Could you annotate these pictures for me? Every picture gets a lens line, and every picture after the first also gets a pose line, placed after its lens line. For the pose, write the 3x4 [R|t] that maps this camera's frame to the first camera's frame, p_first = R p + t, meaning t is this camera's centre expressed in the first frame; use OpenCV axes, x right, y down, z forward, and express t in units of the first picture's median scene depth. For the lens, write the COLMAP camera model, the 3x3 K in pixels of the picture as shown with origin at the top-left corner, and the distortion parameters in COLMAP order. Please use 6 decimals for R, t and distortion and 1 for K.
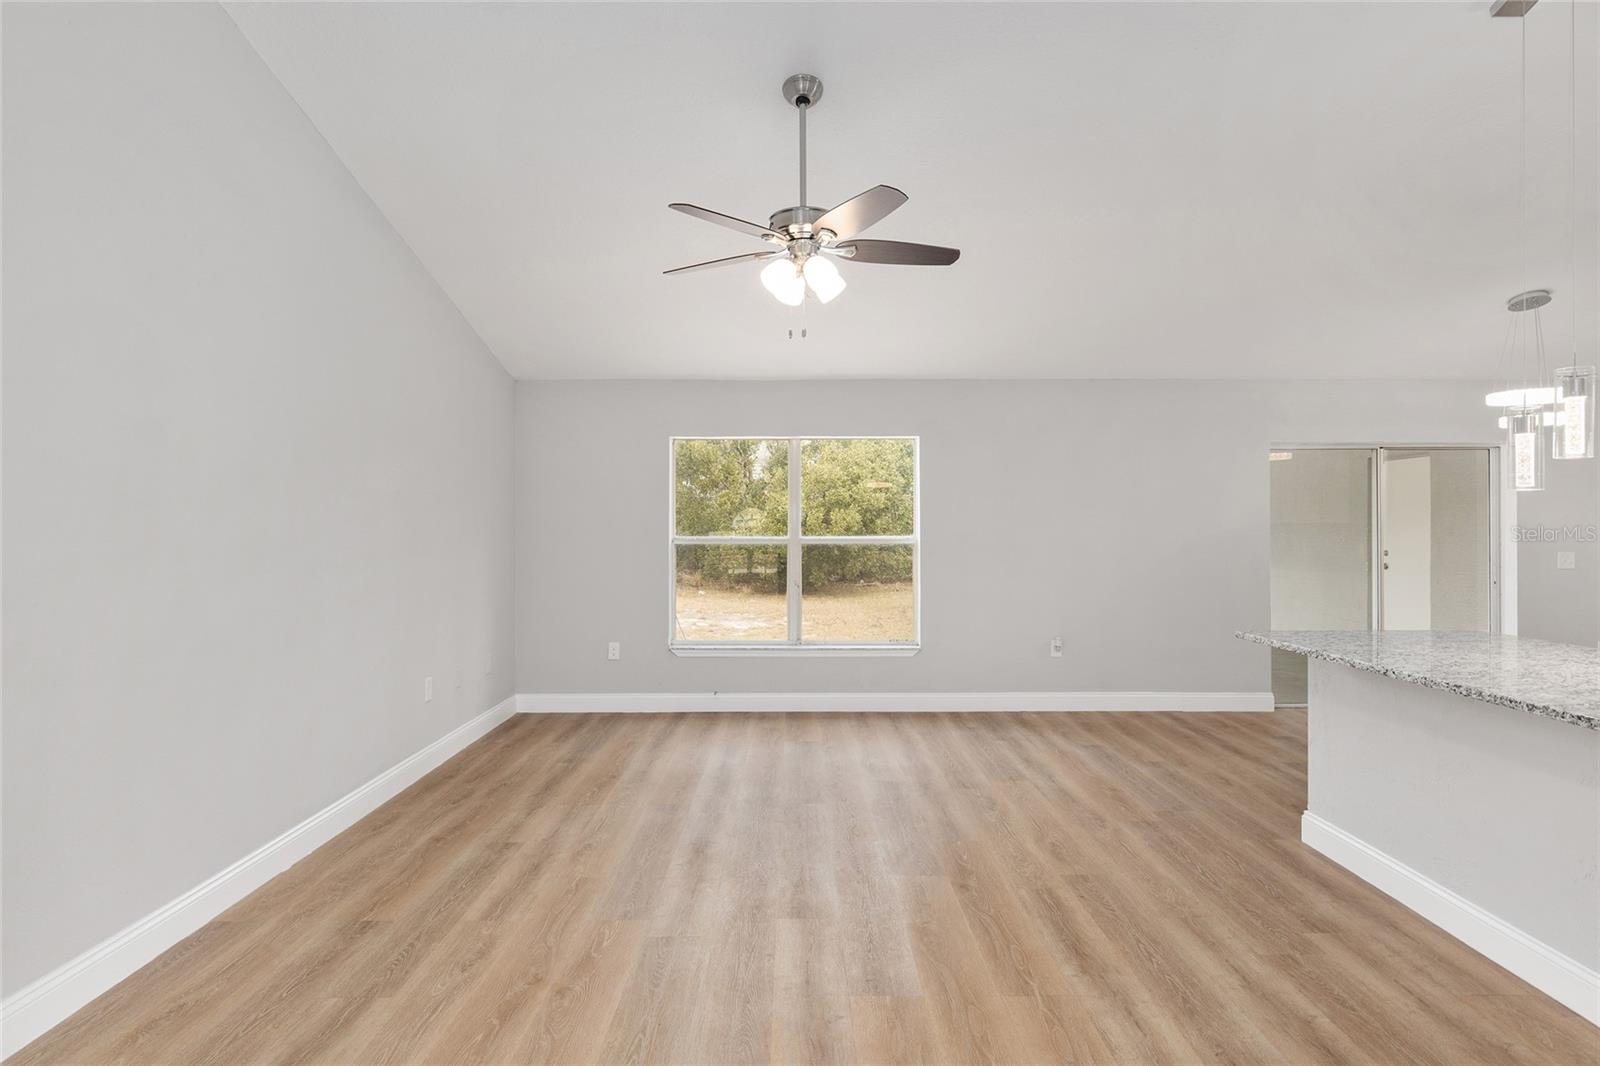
lens RADIAL K [[832.3, 0, 802.8], [0, 832.3, 520.0], [0, 0, 1]] dist [0.003322, 0.001053]
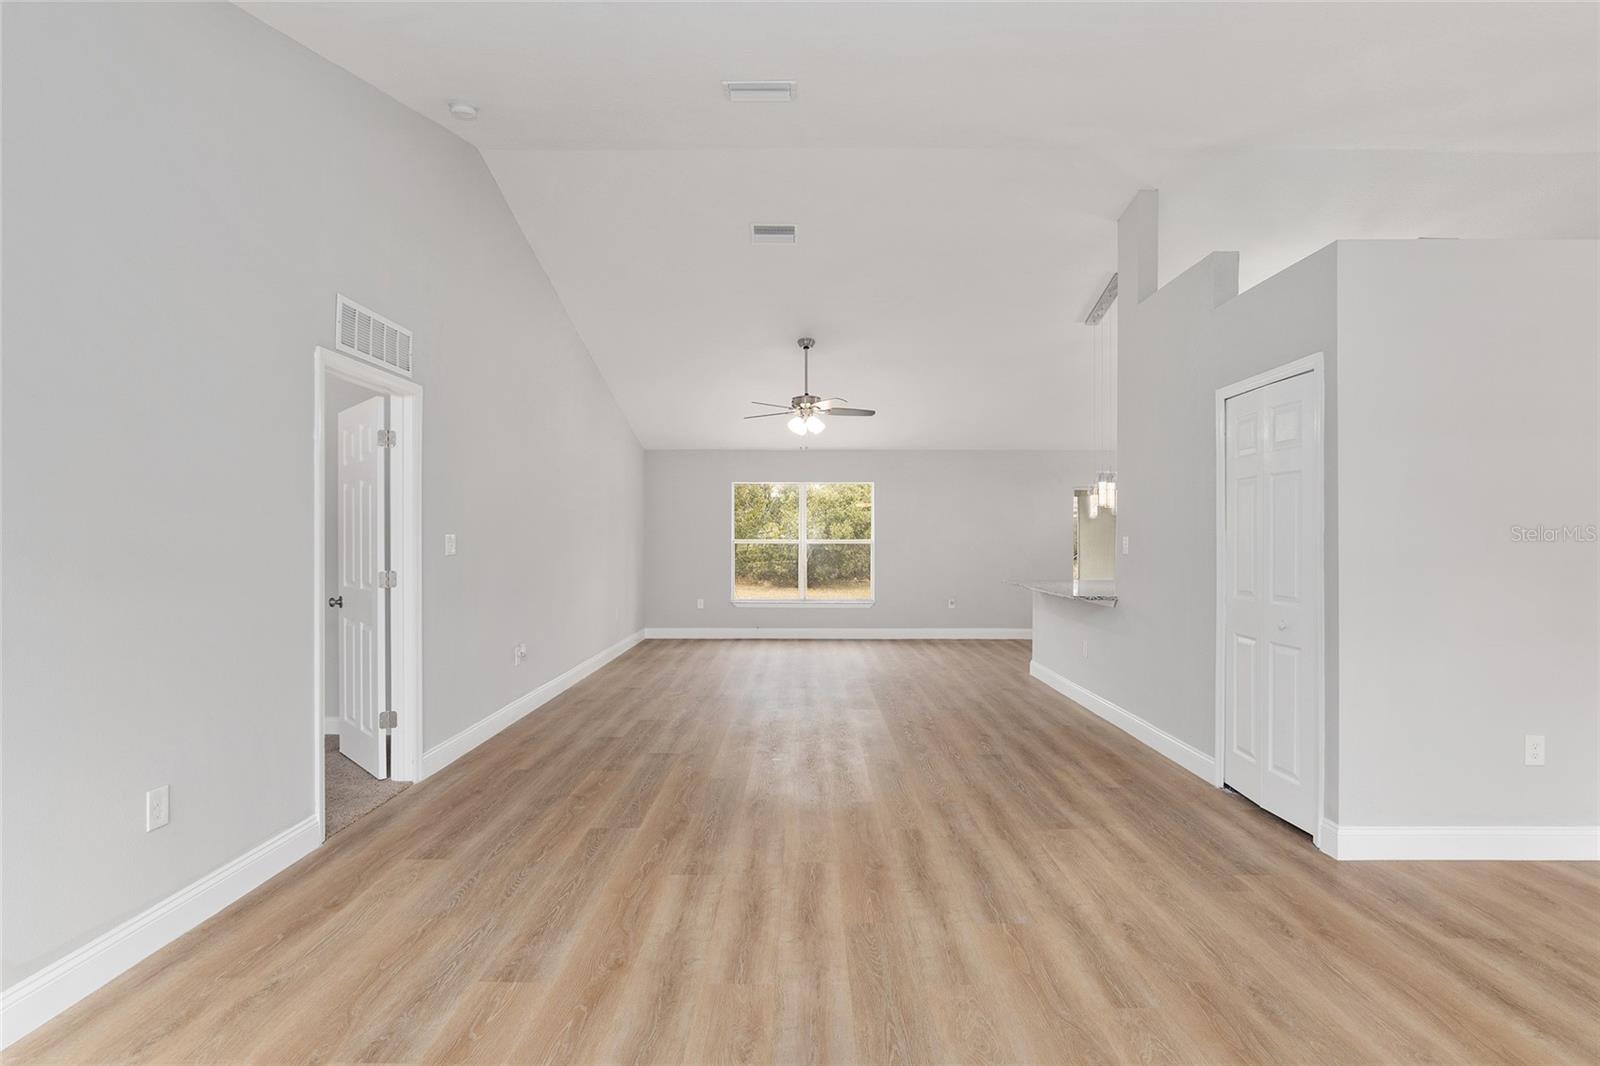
lens RADIAL K [[771.5, 0, 804.1], [0, 771.5, 527.5], [0, 0, 1]] dist [-0.007160, 0.000249]
pose [[0.999951, 0.001993, -0.009747, 0.008740], [-0.002058, 0.999976, -0.006585, 0.005412], [0.009734, 0.006605, 0.999931, -0.632072]]
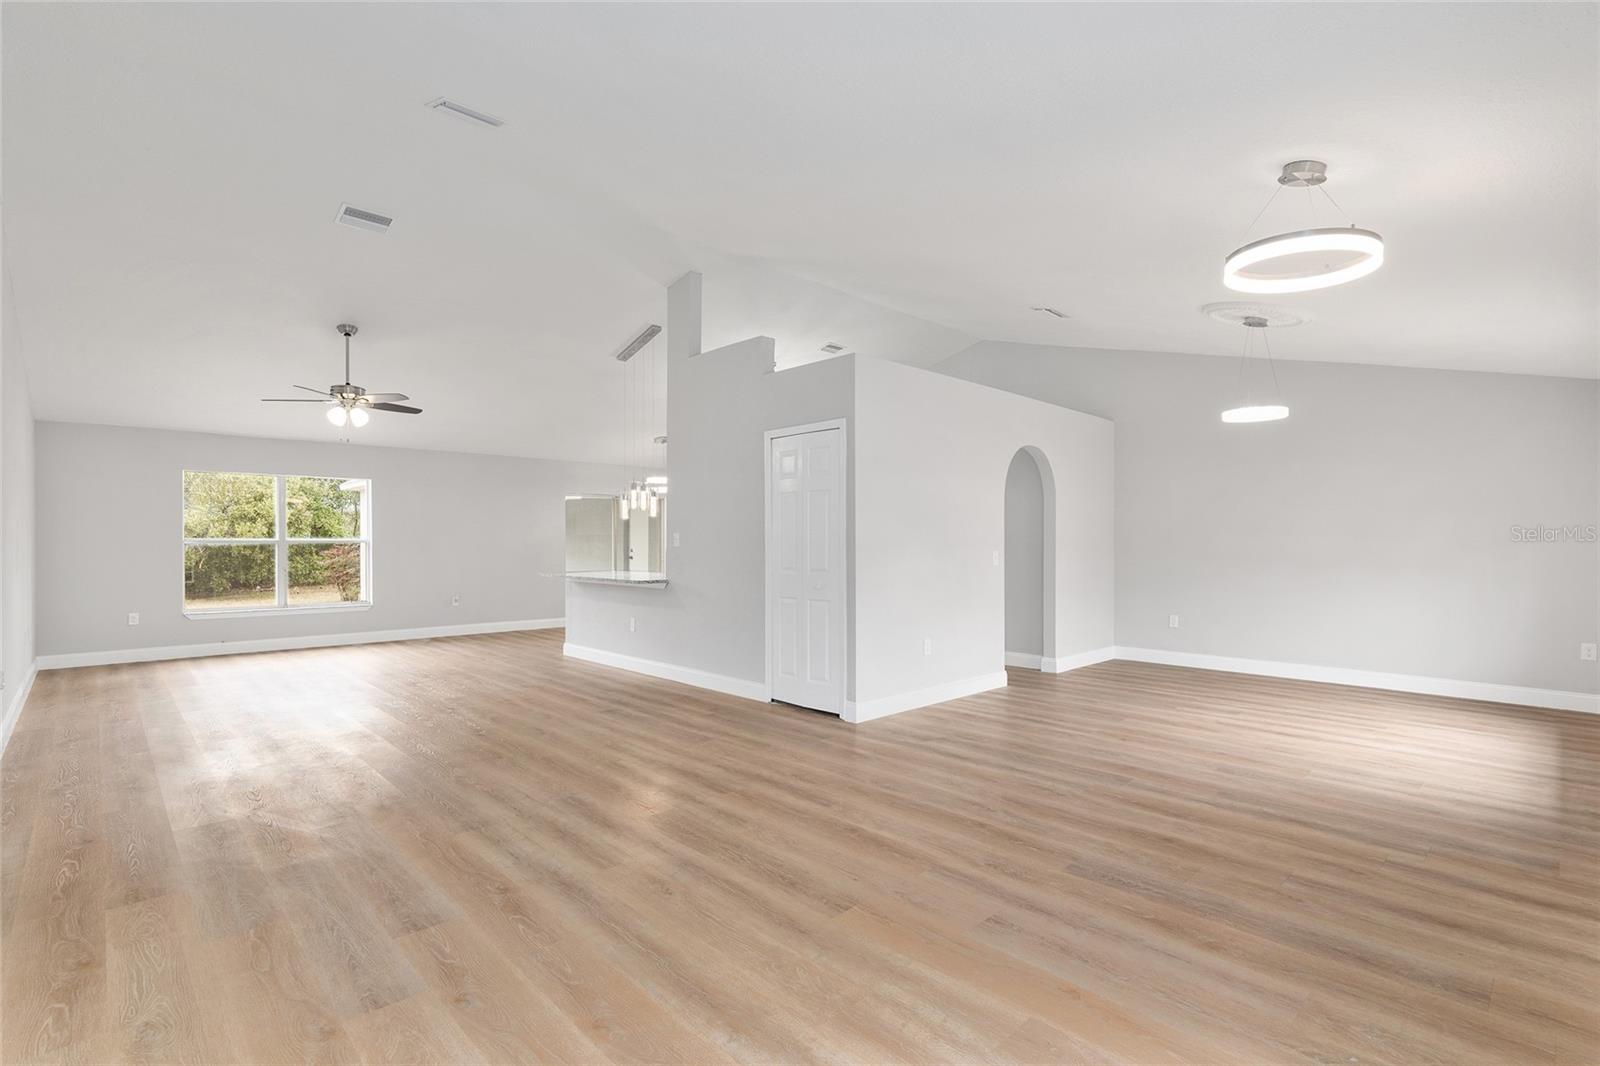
lens RADIAL K [[752.2, 0, 787.4], [0, 752.2, 536.8], [0, 0, 1]] dist [-0.031118, 0.014810]
pose [[0.734055, 0.003496, 0.679081, -0.265481], [-0.002944, 0.999994, -0.001966, 0.016138], [-0.679083, -0.000556, 0.734061, -0.679032]]
